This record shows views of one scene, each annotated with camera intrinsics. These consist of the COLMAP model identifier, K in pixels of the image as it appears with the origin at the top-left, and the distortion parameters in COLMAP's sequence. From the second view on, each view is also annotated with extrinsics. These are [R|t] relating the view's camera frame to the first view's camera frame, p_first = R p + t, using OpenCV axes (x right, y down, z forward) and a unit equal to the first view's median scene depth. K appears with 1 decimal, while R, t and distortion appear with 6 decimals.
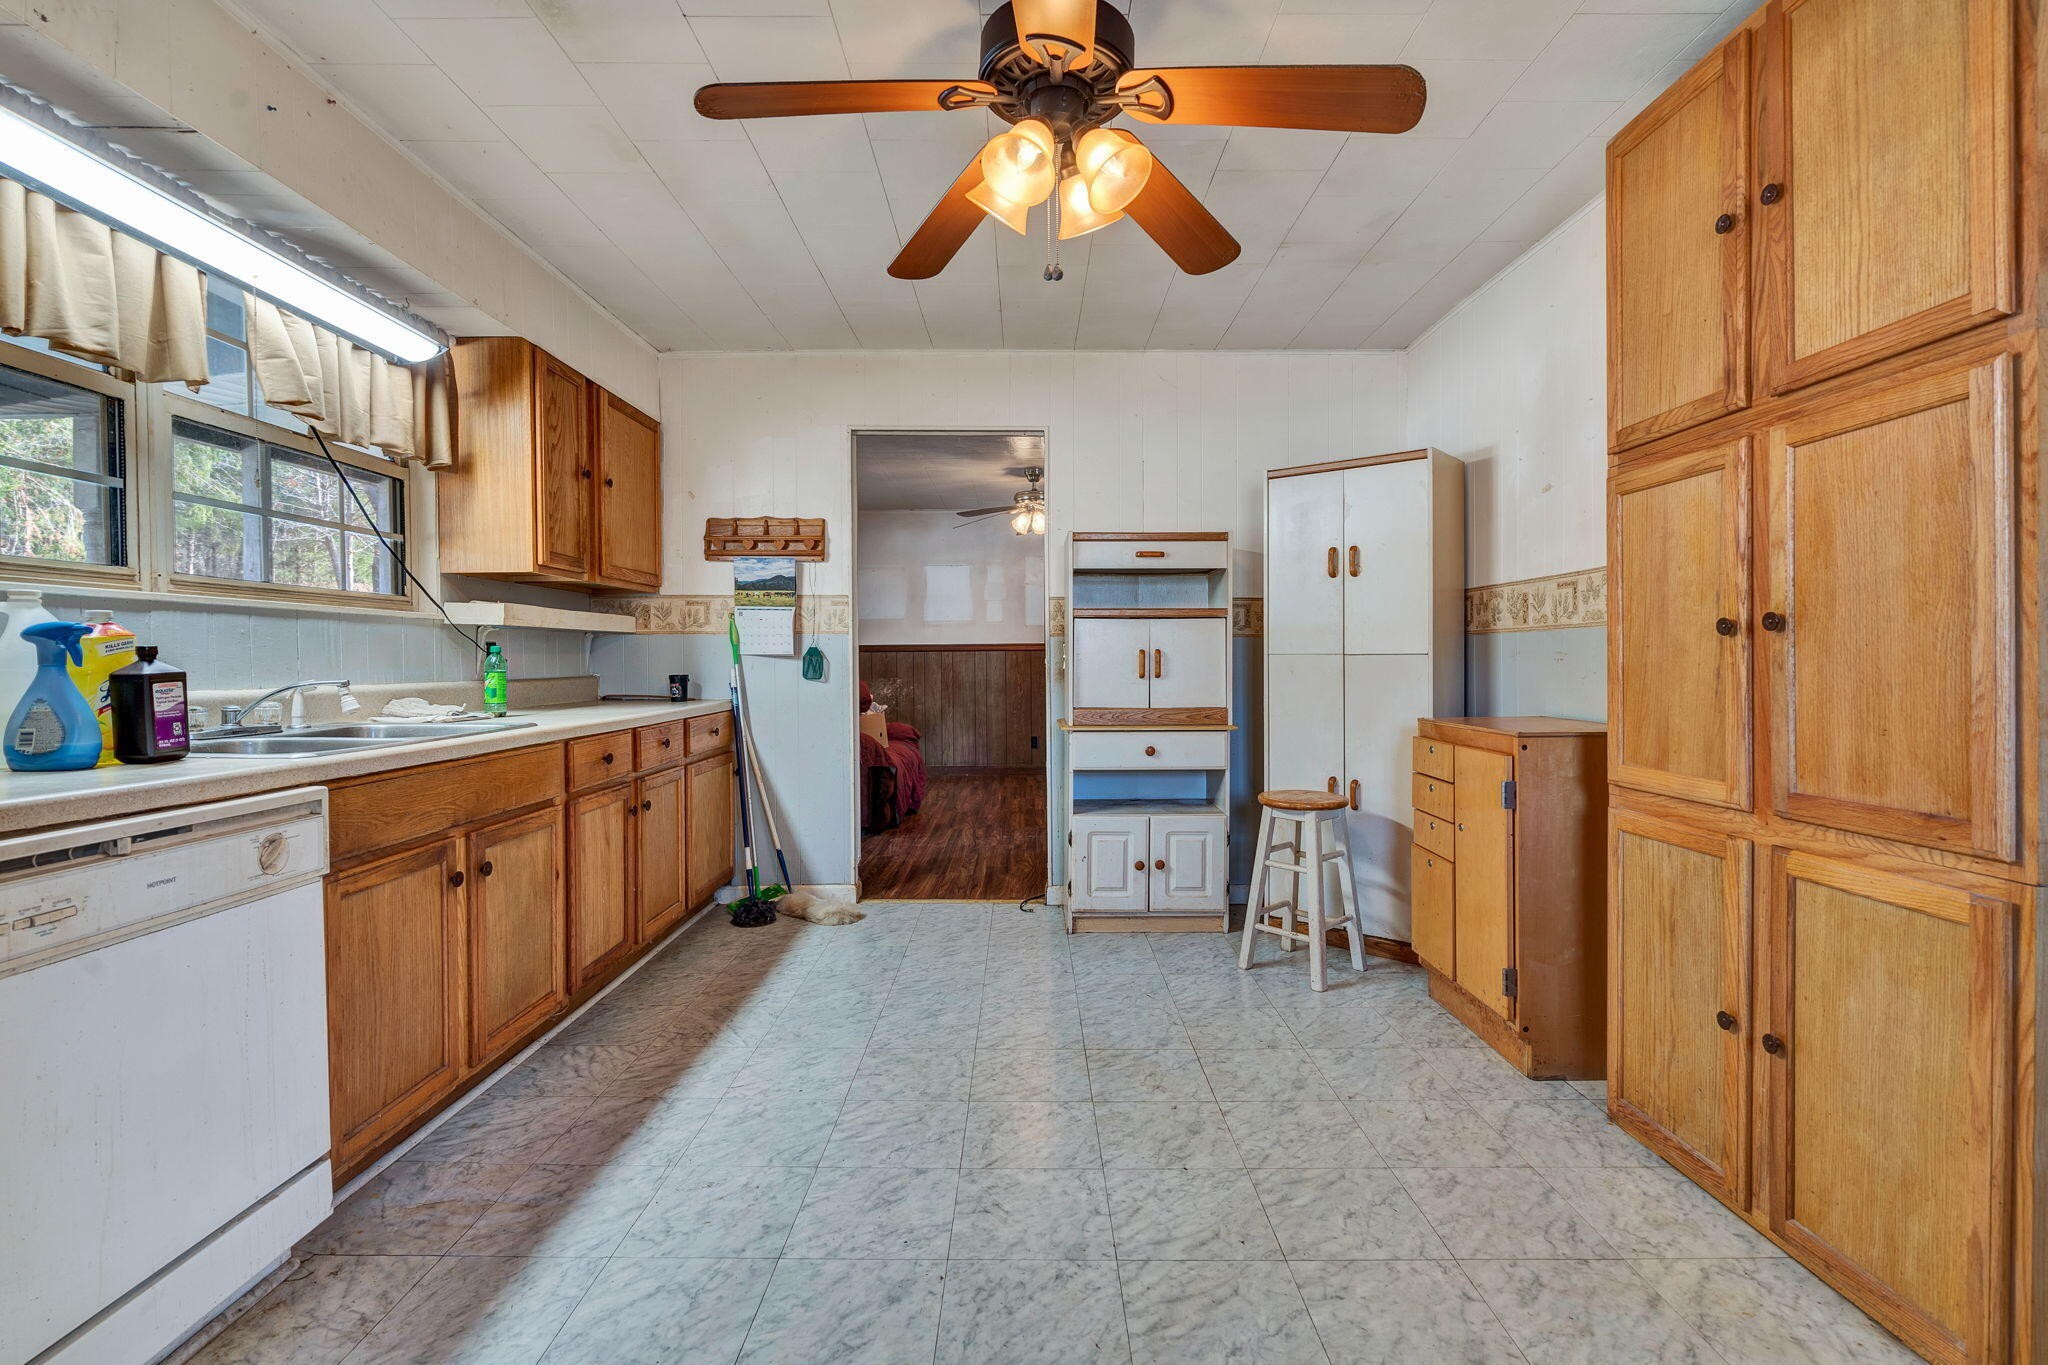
lens RADIAL K [[944.3, 0, 1025.9], [0, 944.3, 671.7], [0, 0, 1]] dist [-0.003211, 0.001083]
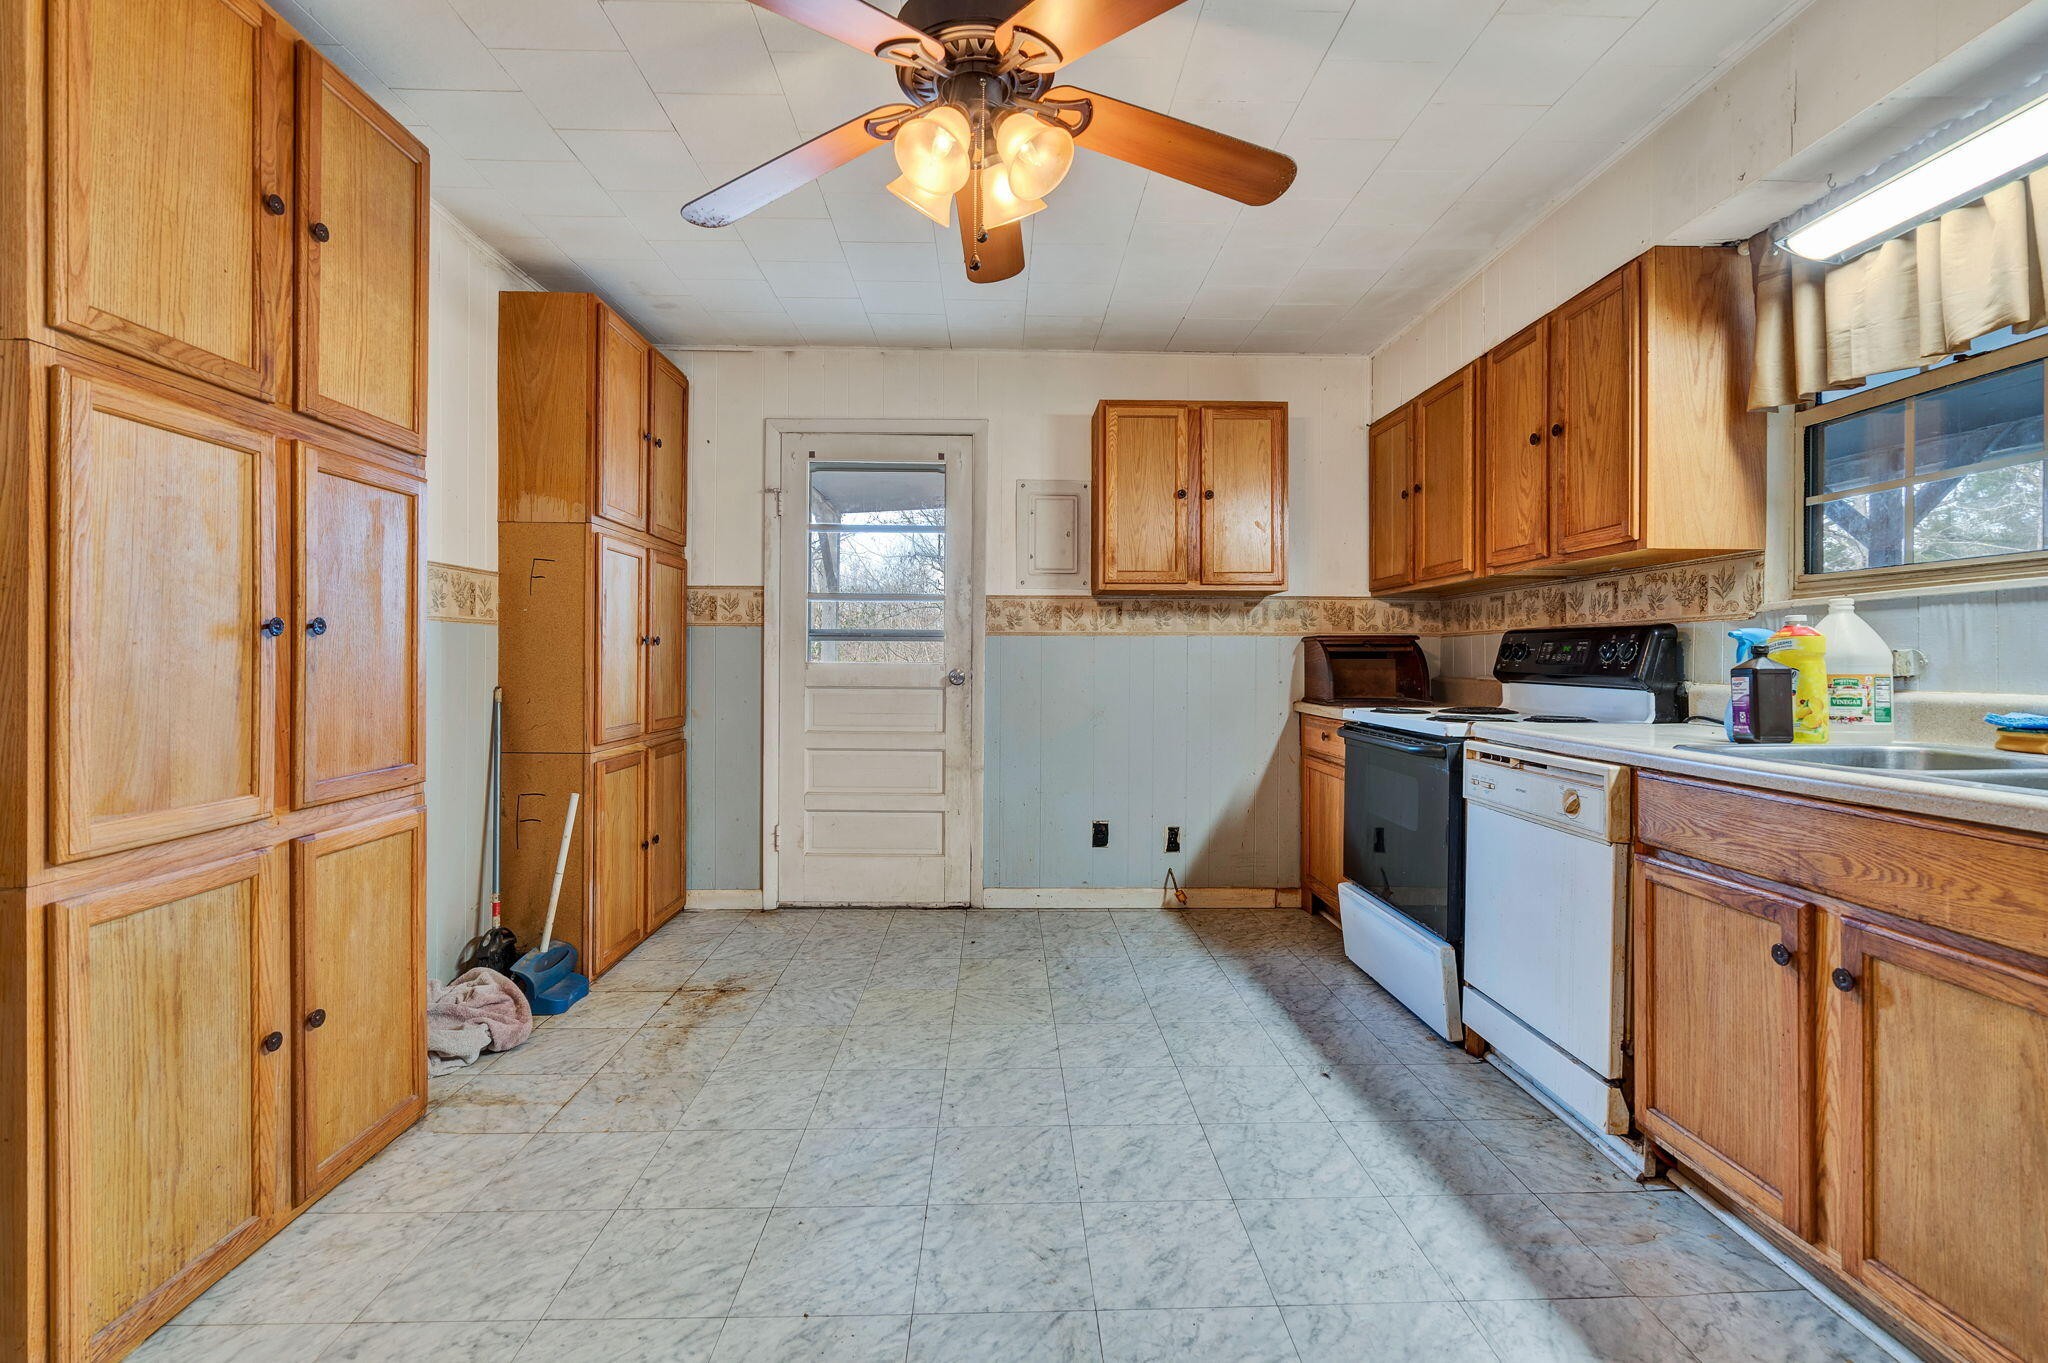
lens RADIAL K [[944.3, 0, 1020.5], [0, 944.3, 665.7], [0, 0, 1]] dist [-0.003211, 0.001083]
pose [[-0.999782, 0.003263, -0.020633, 0.007914], [0.002910, 0.999849, 0.017112, -0.023718], [0.020686, 0.017048, -0.999641, 2.027836]]
